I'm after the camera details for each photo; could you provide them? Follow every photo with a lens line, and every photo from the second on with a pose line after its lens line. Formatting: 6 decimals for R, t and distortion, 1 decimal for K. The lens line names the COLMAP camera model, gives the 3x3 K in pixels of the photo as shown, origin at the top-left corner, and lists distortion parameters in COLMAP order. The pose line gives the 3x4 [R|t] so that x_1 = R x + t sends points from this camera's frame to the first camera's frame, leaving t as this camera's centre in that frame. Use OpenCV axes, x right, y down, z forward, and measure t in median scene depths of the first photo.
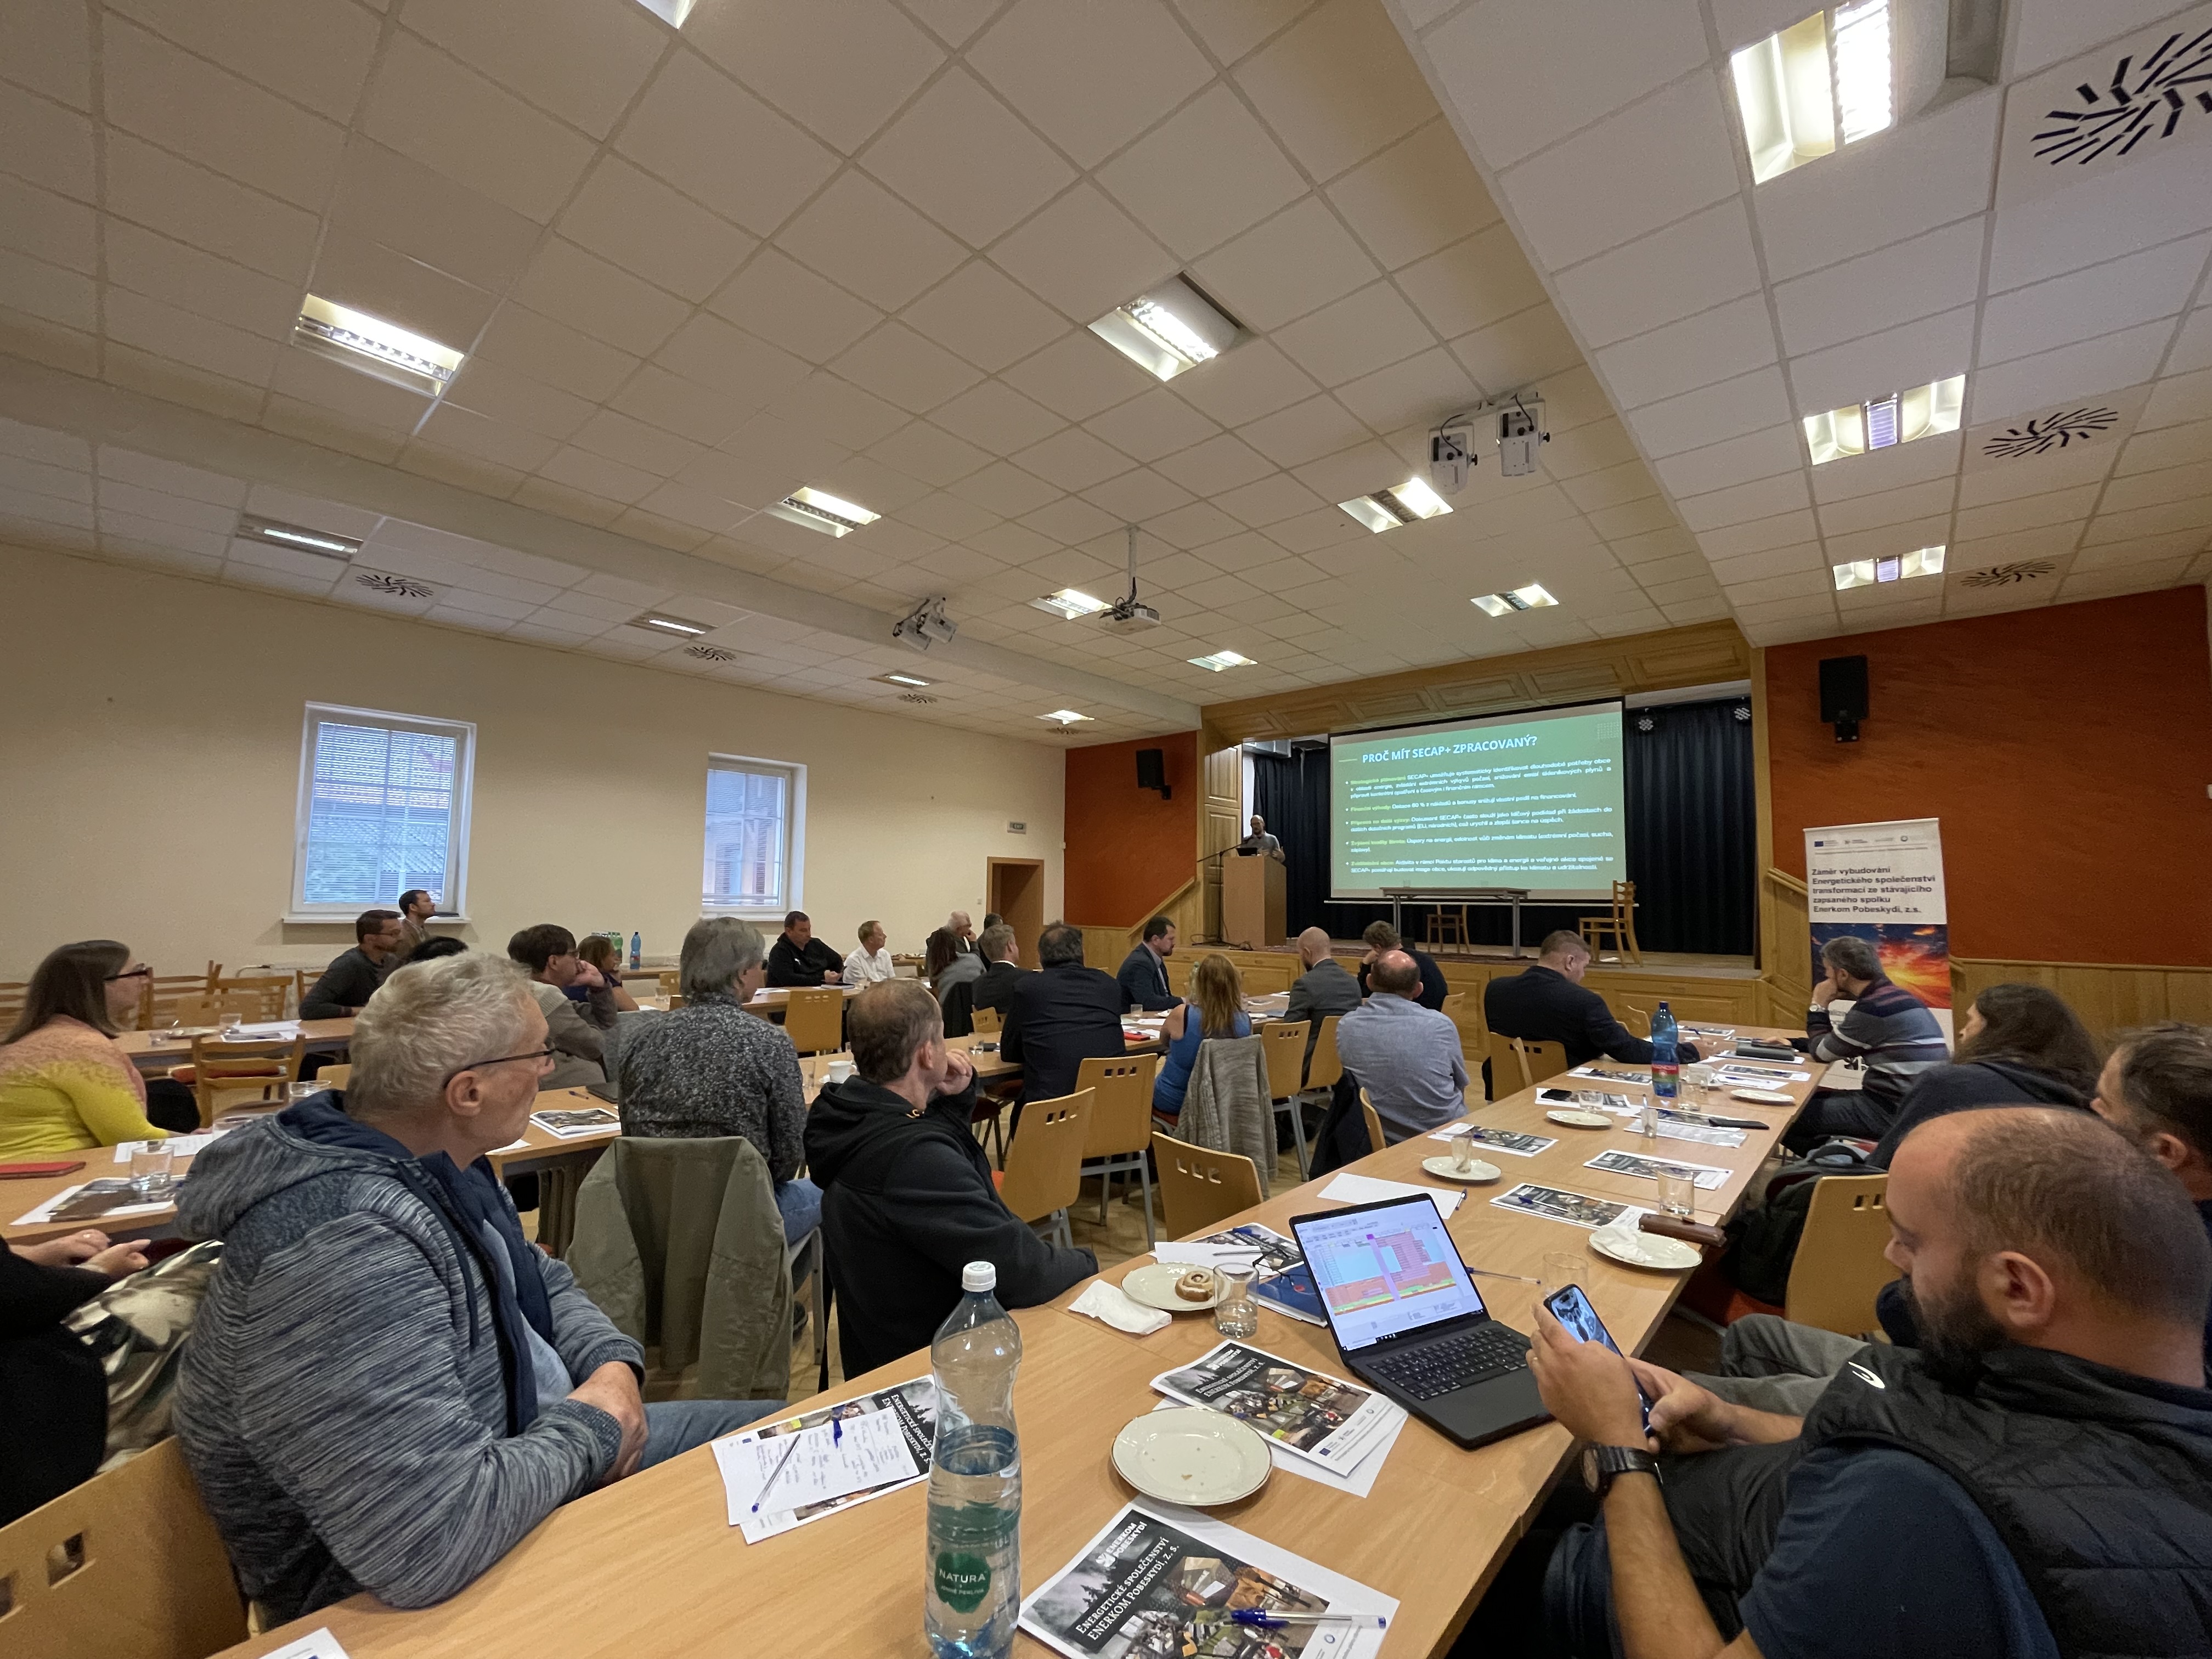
lens RADIAL K [[891.5, 0, 1110.4], [0, 891.5, 838.3], [0, 0, 1]] dist [0.002384, 0.000059]
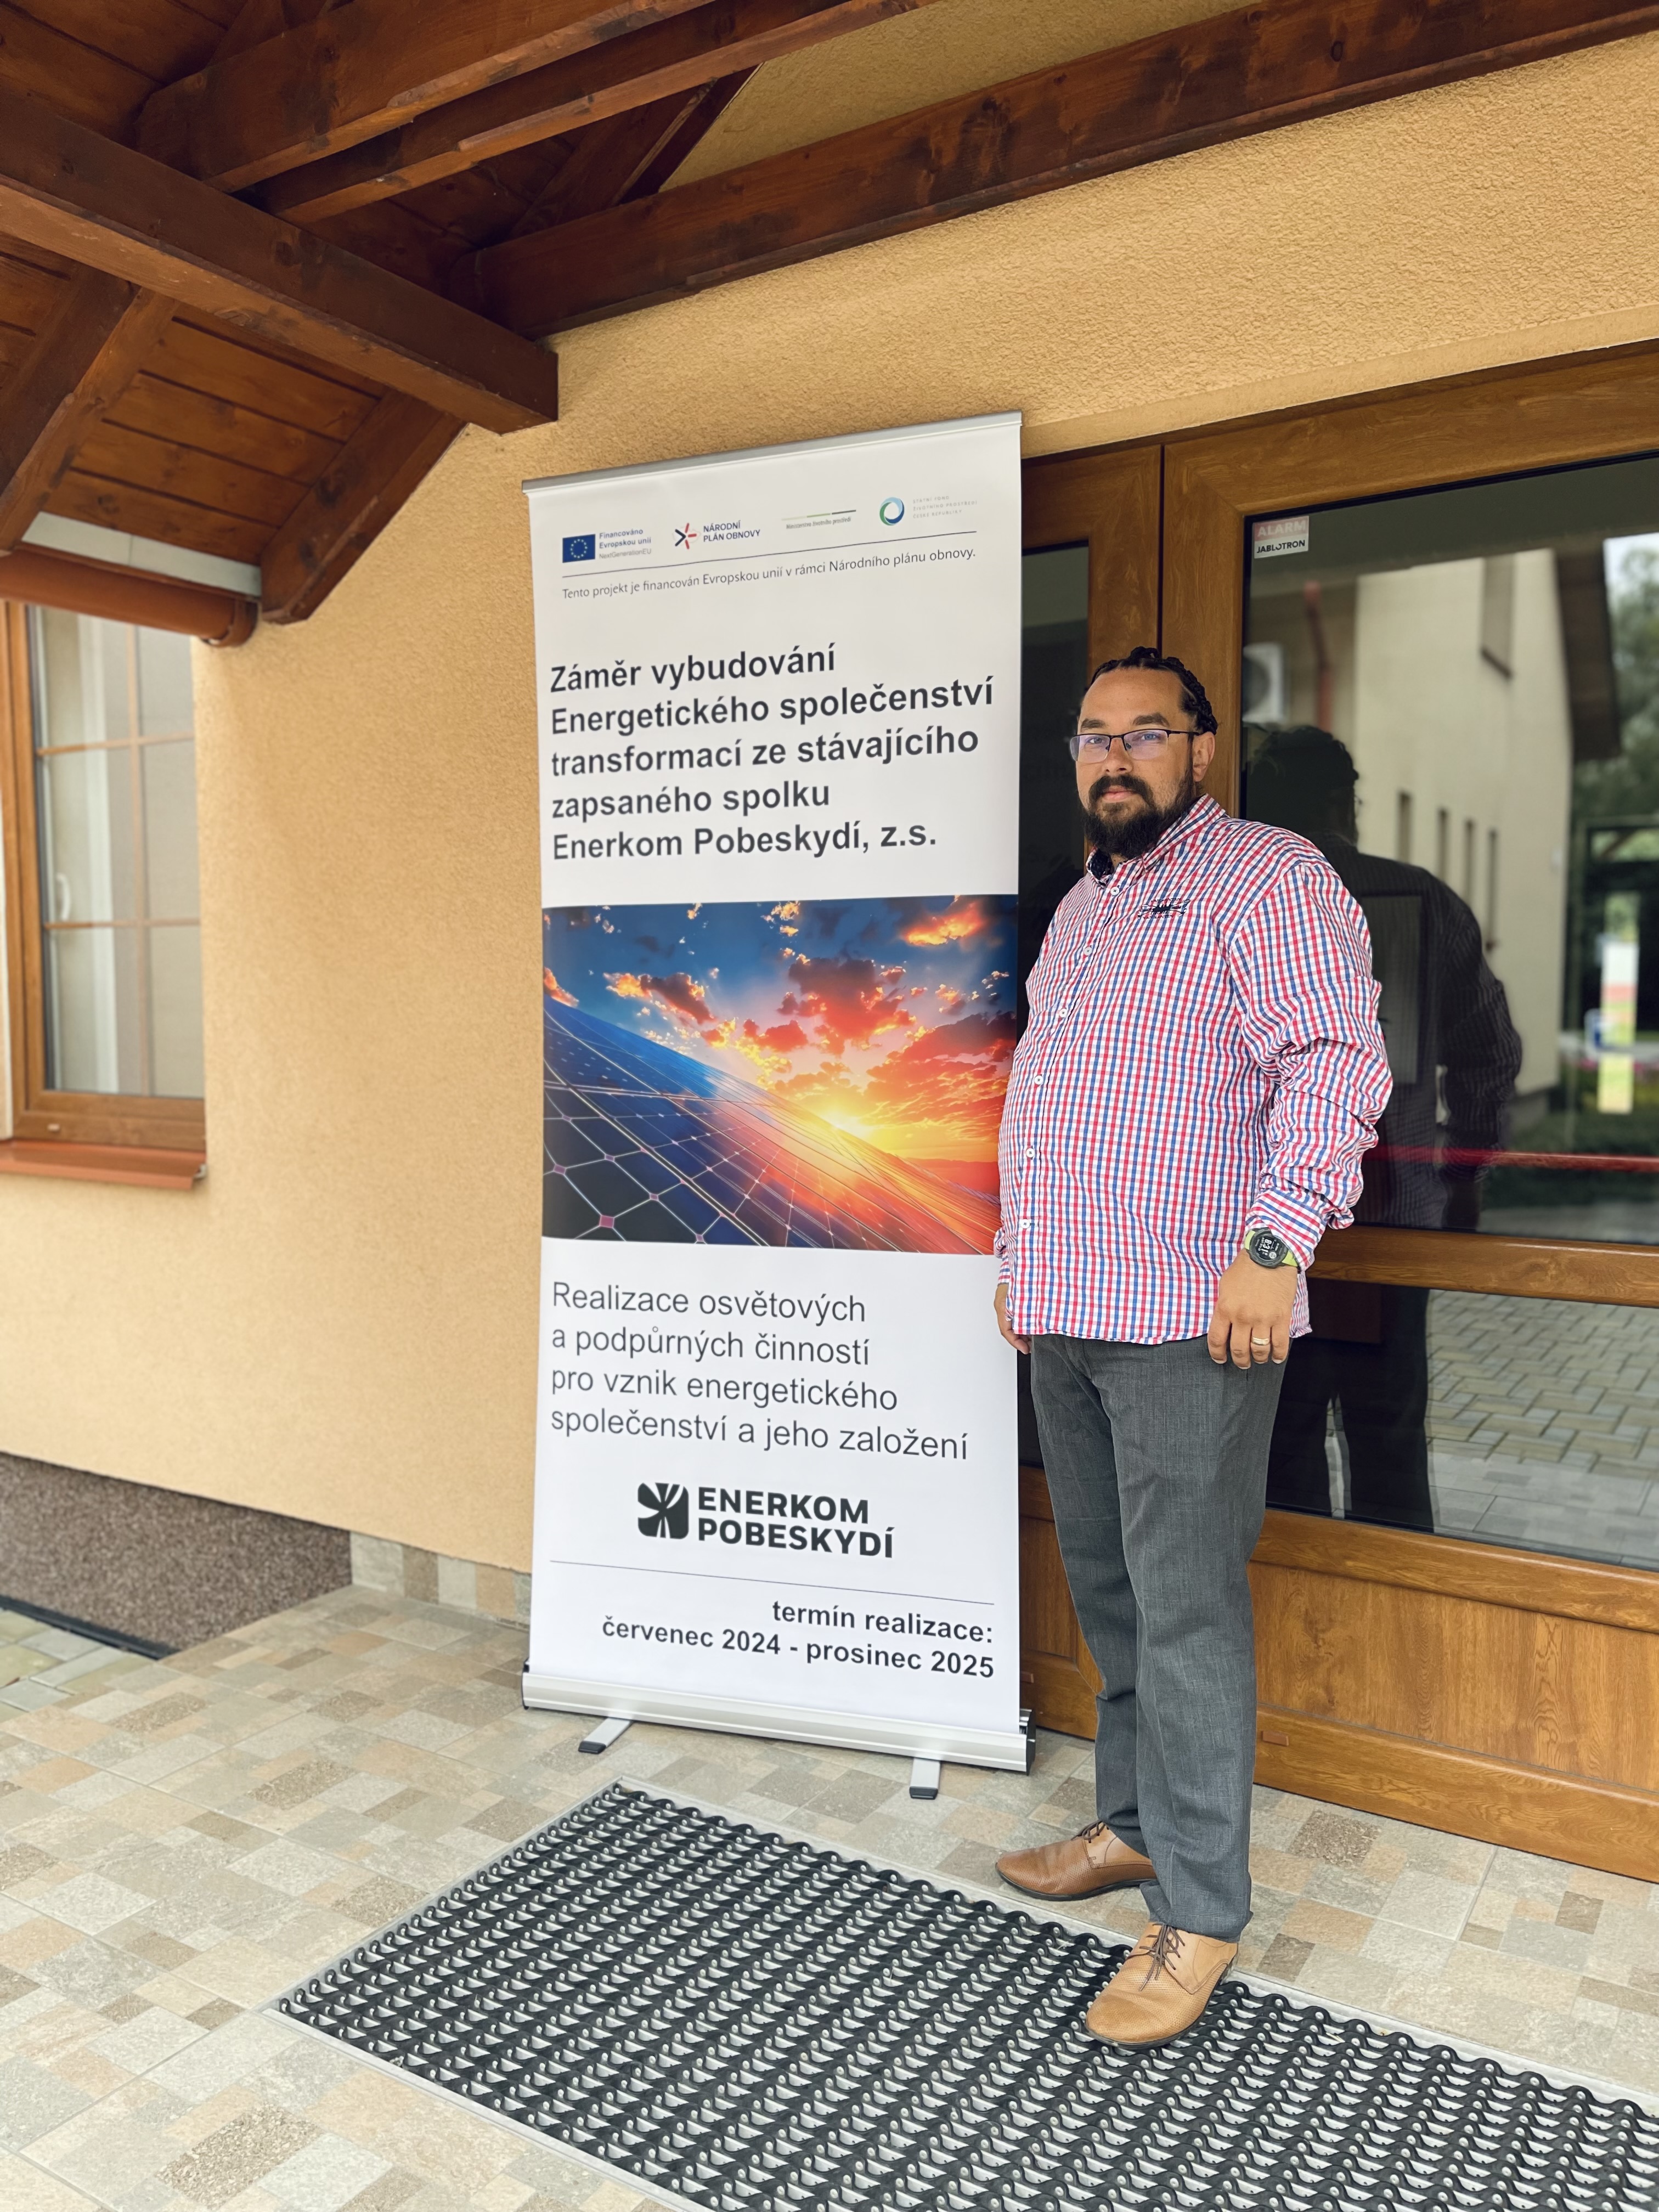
lens RADIAL K [[1669.4, 0, 829.6], [0, 1669.4, 1112.3], [0, 0, 1]] dist [0.009690, 0.000743]
pose [[0.982329, -0.038890, 0.183075, 0.567946], [0.011925, 0.989191, 0.146144, 0.062242], [-0.186780, -0.141379, 0.972176, 0.414483]]
